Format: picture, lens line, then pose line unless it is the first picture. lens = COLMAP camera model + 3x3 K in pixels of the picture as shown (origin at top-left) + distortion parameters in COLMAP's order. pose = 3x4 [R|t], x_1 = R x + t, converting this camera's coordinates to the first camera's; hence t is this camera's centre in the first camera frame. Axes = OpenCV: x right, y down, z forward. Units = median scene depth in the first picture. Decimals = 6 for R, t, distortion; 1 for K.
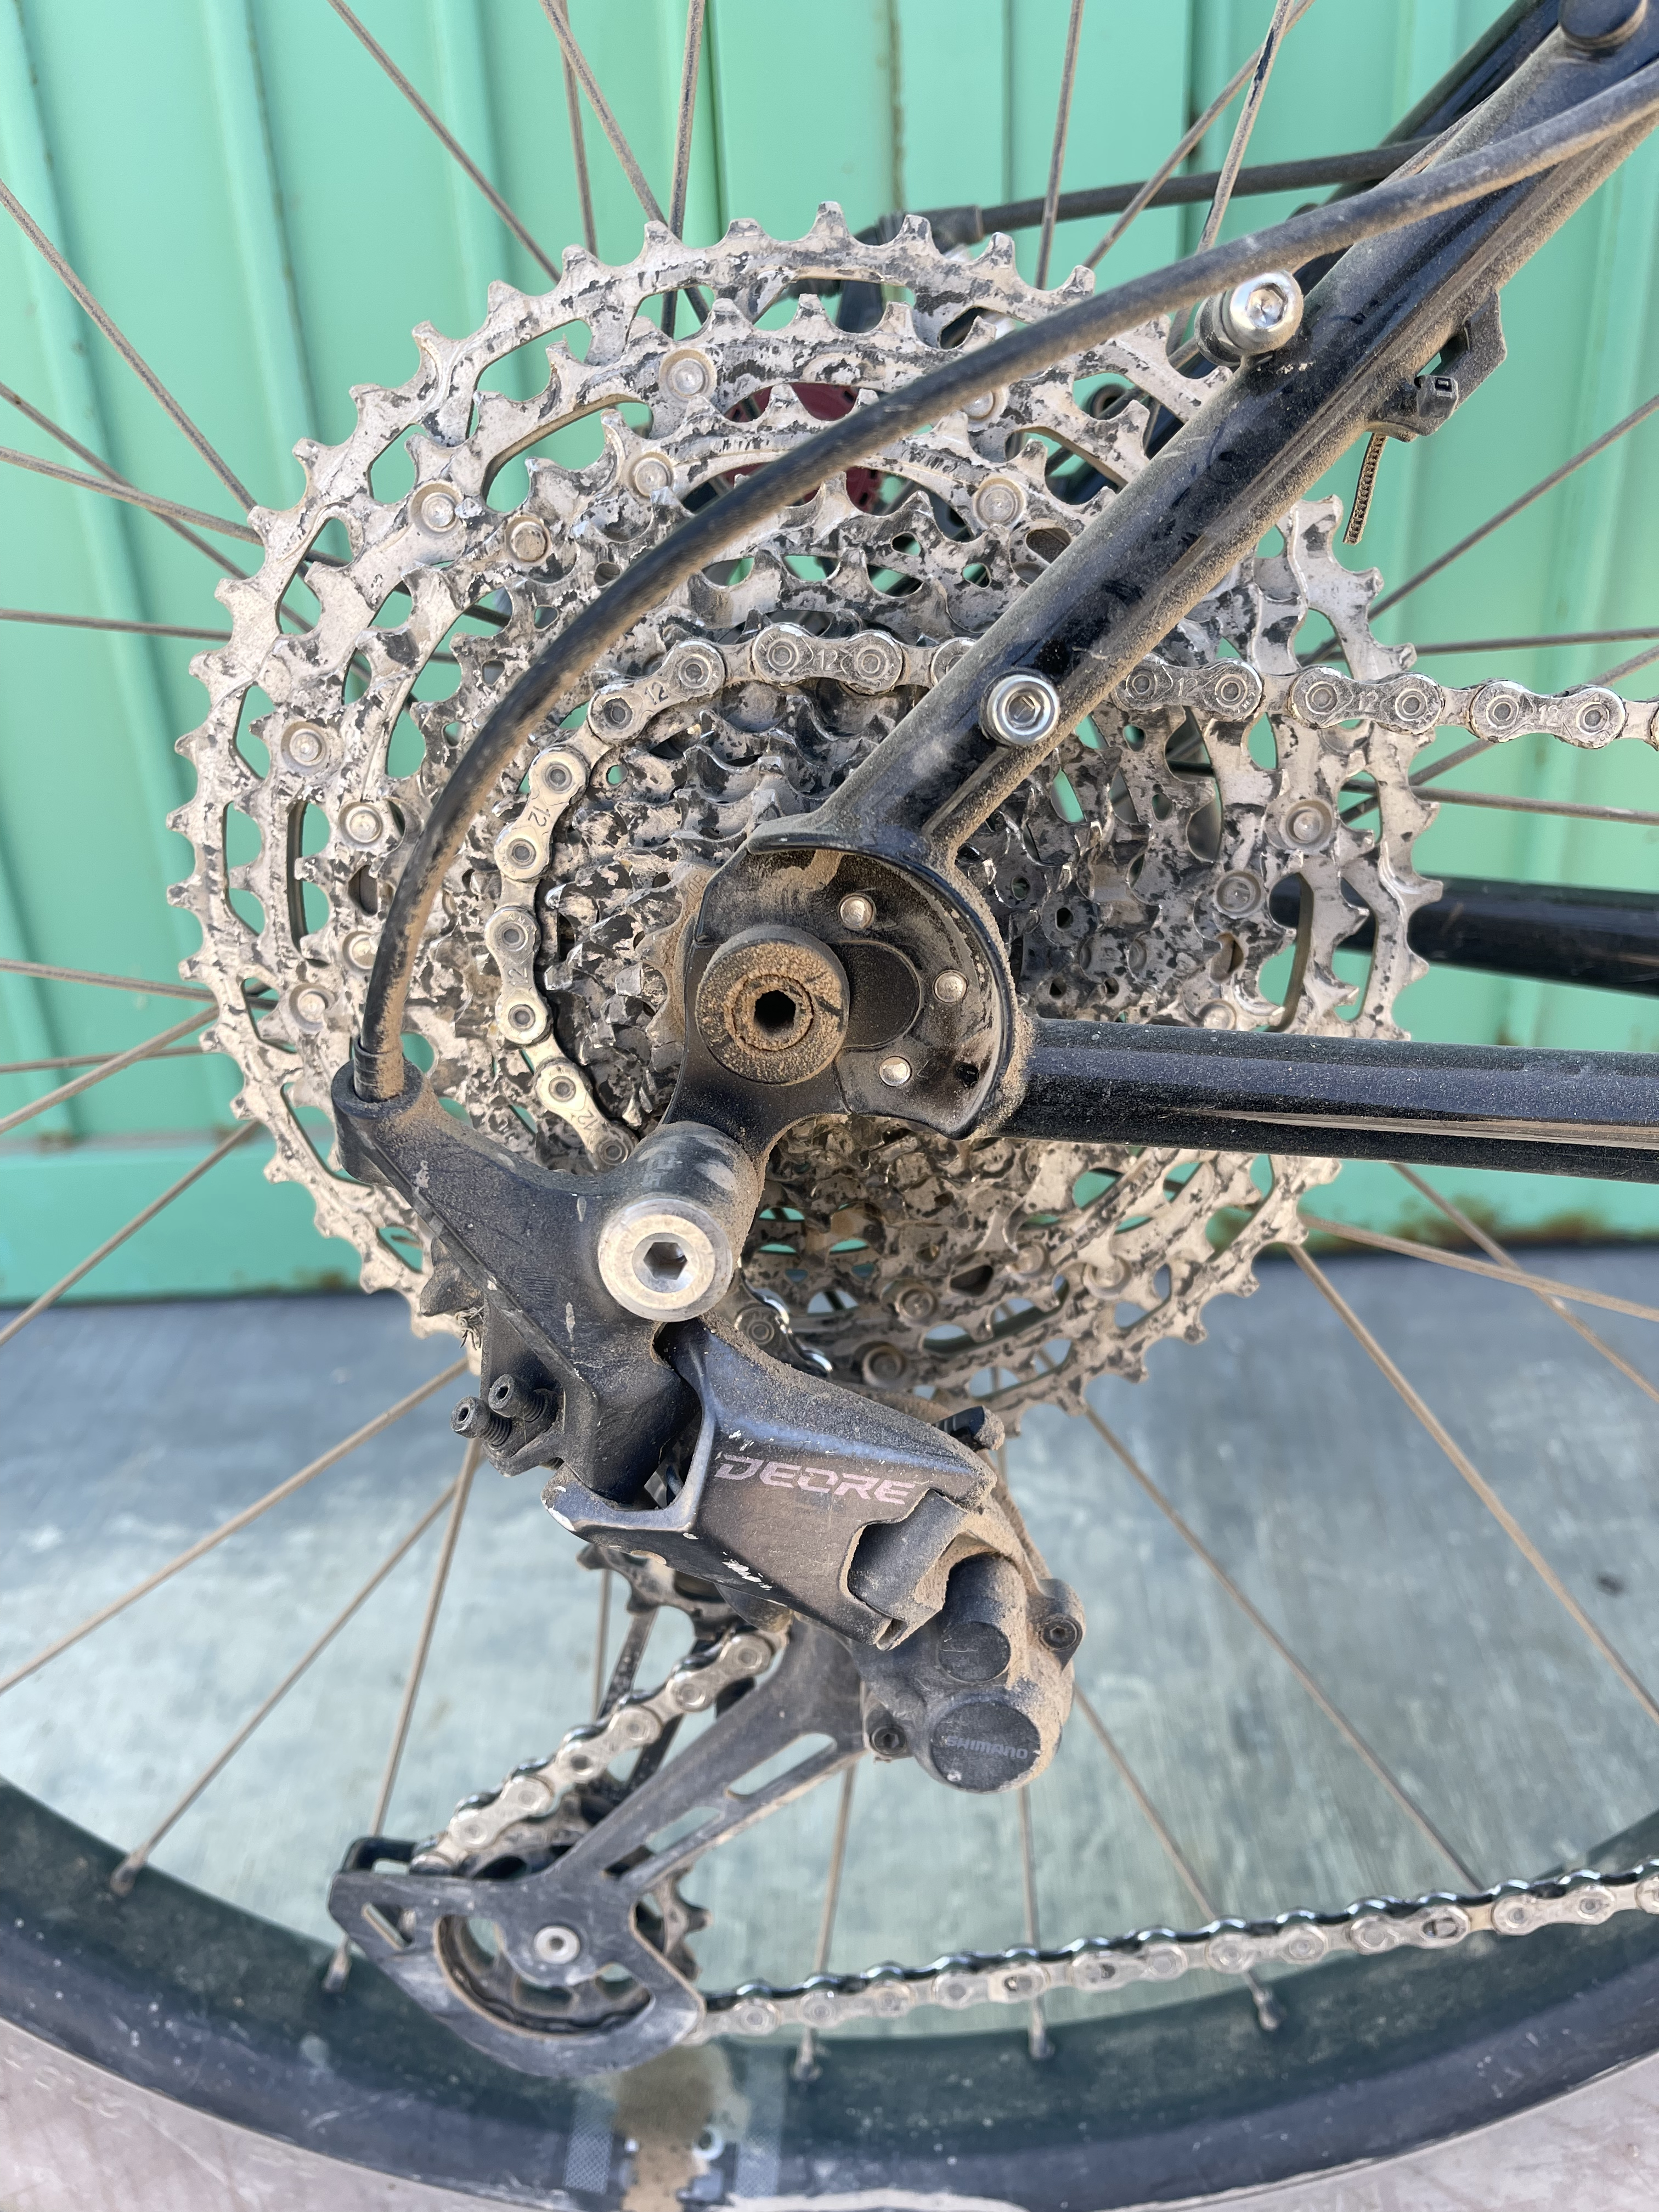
lens RADIAL K [[1704.9, 0, 815.0], [0, 1704.9, 1111.5], [0, 0, 1]] dist [0.020193, -0.059653]
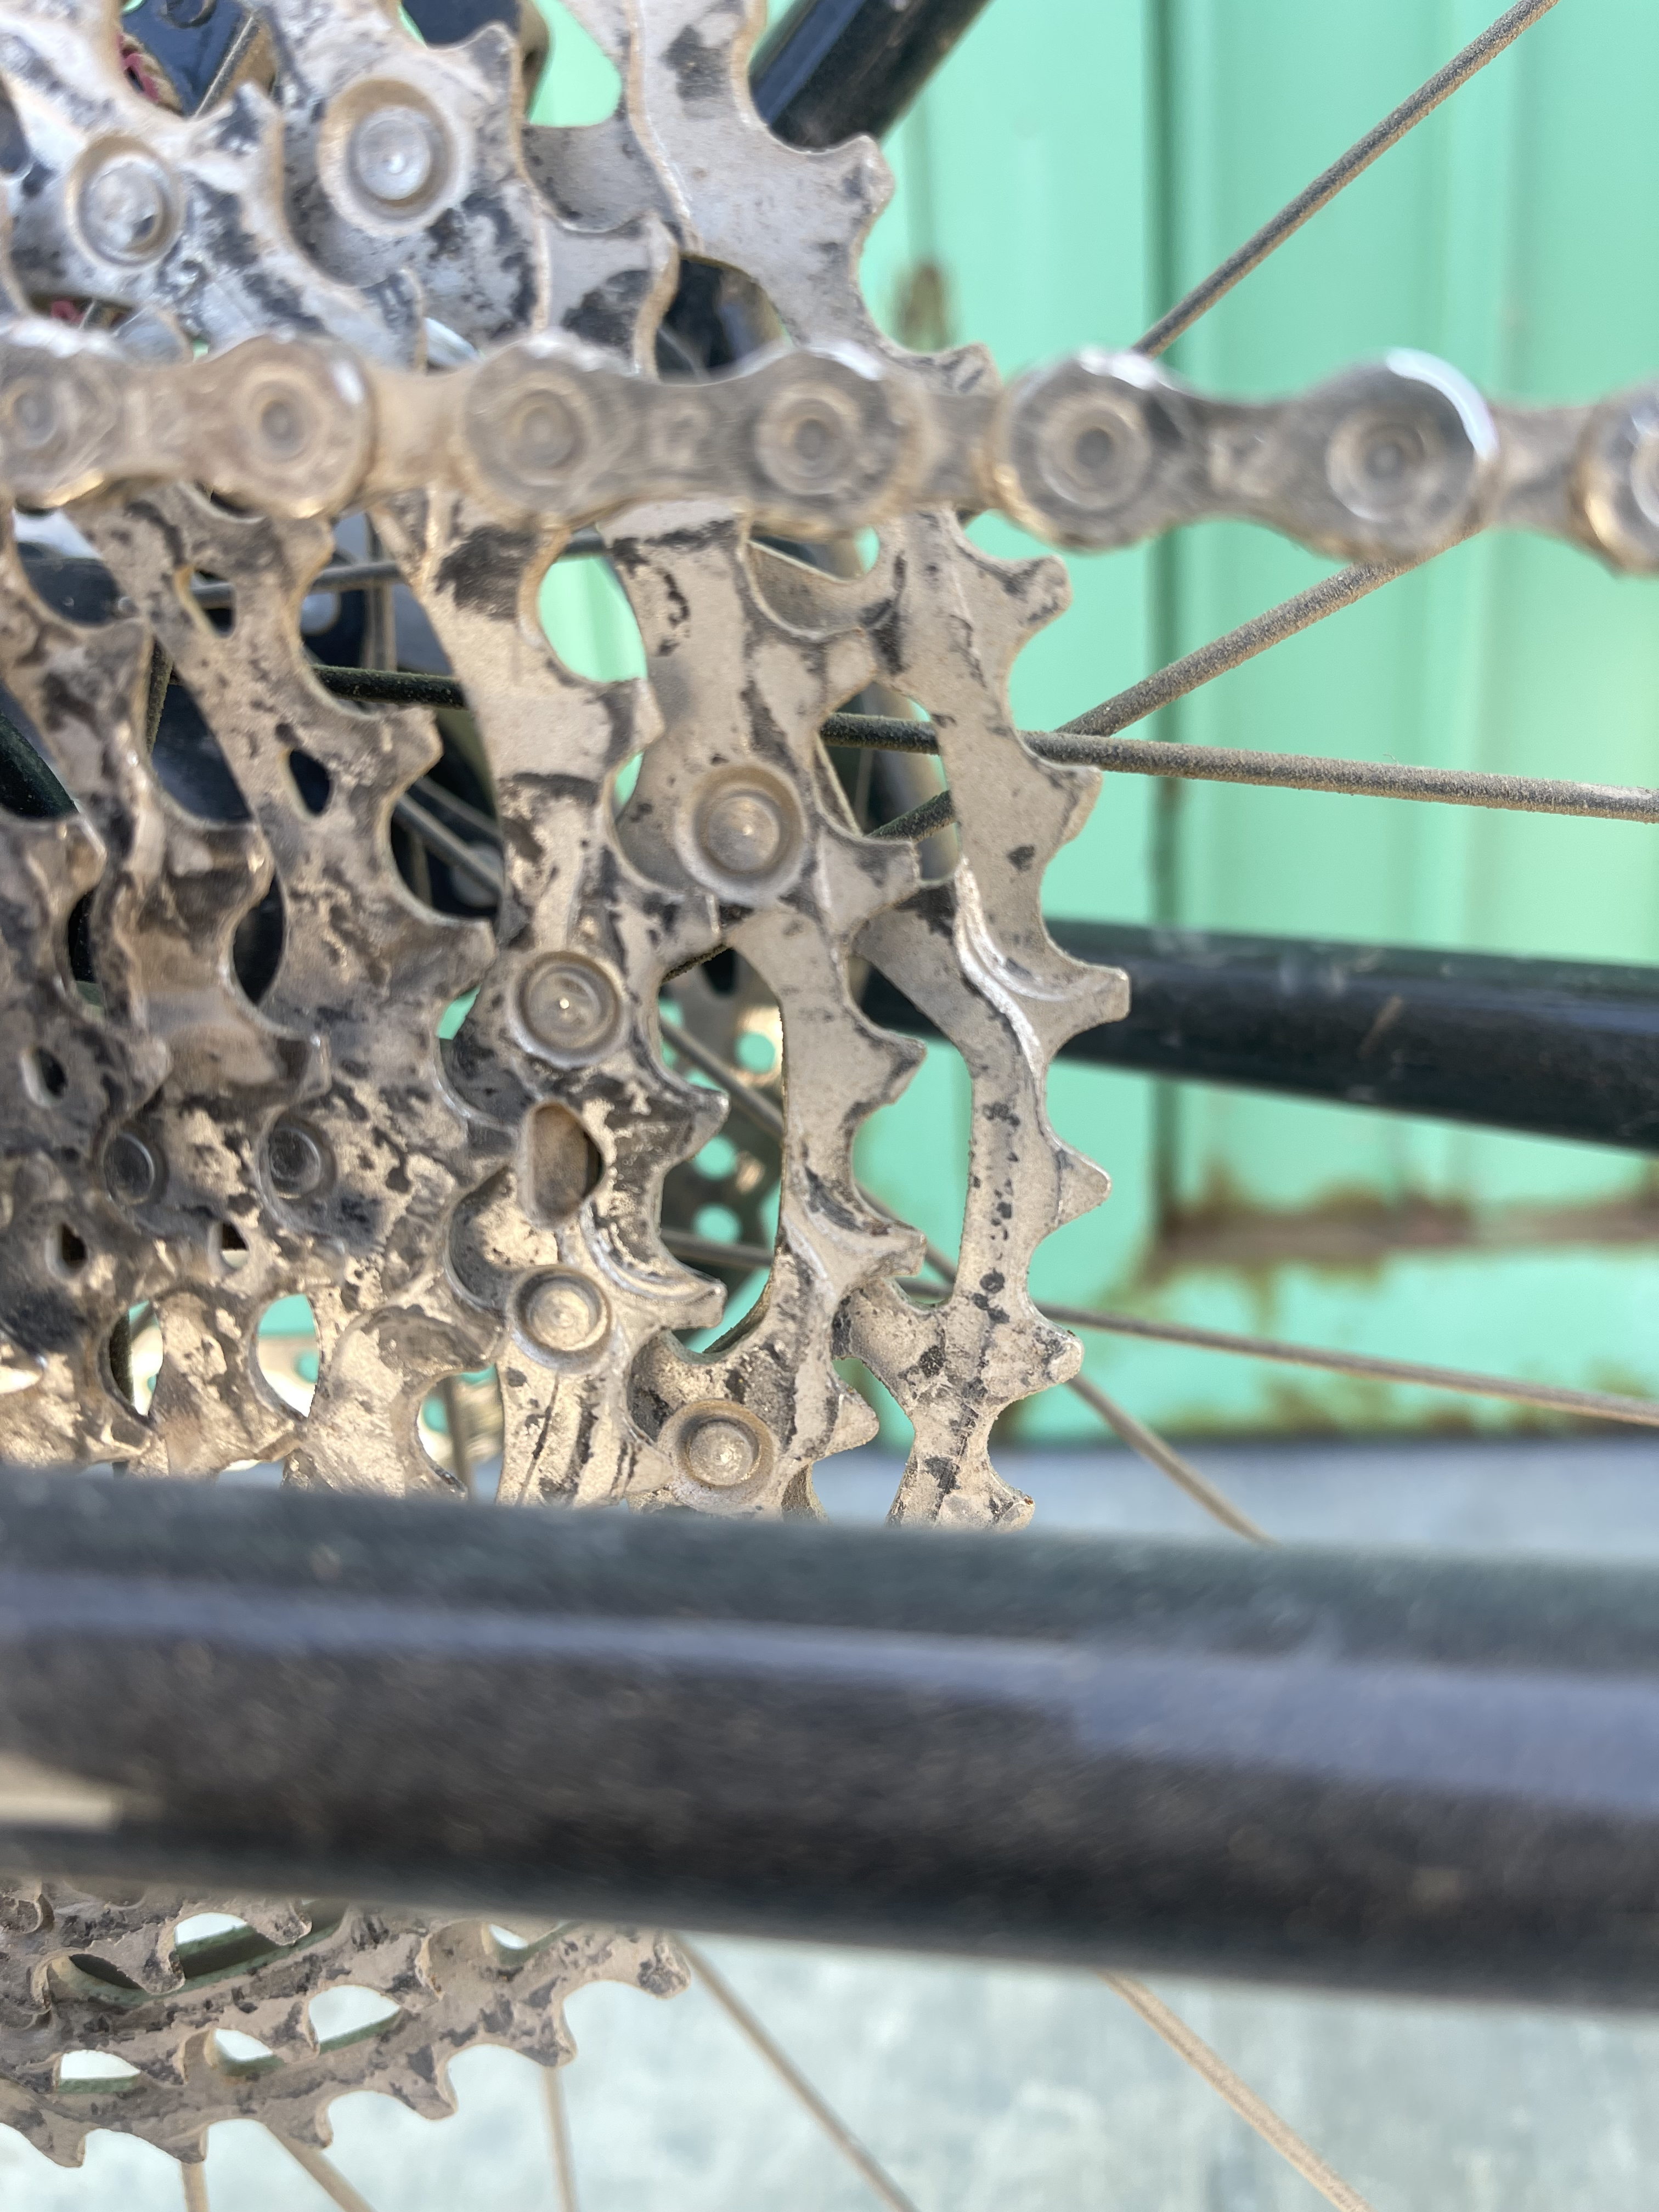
lens RADIAL K [[1704.9, 0, 848.3], [0, 1704.9, 1098.7], [0, 0, 1]] dist [0.020193, -0.059653]
pose [[0.995211, 0.003421, -0.097693, 0.352736], [-0.007339, 0.999182, -0.039778, -0.091659], [0.097477, 0.040305, 0.994421, 0.621747]]
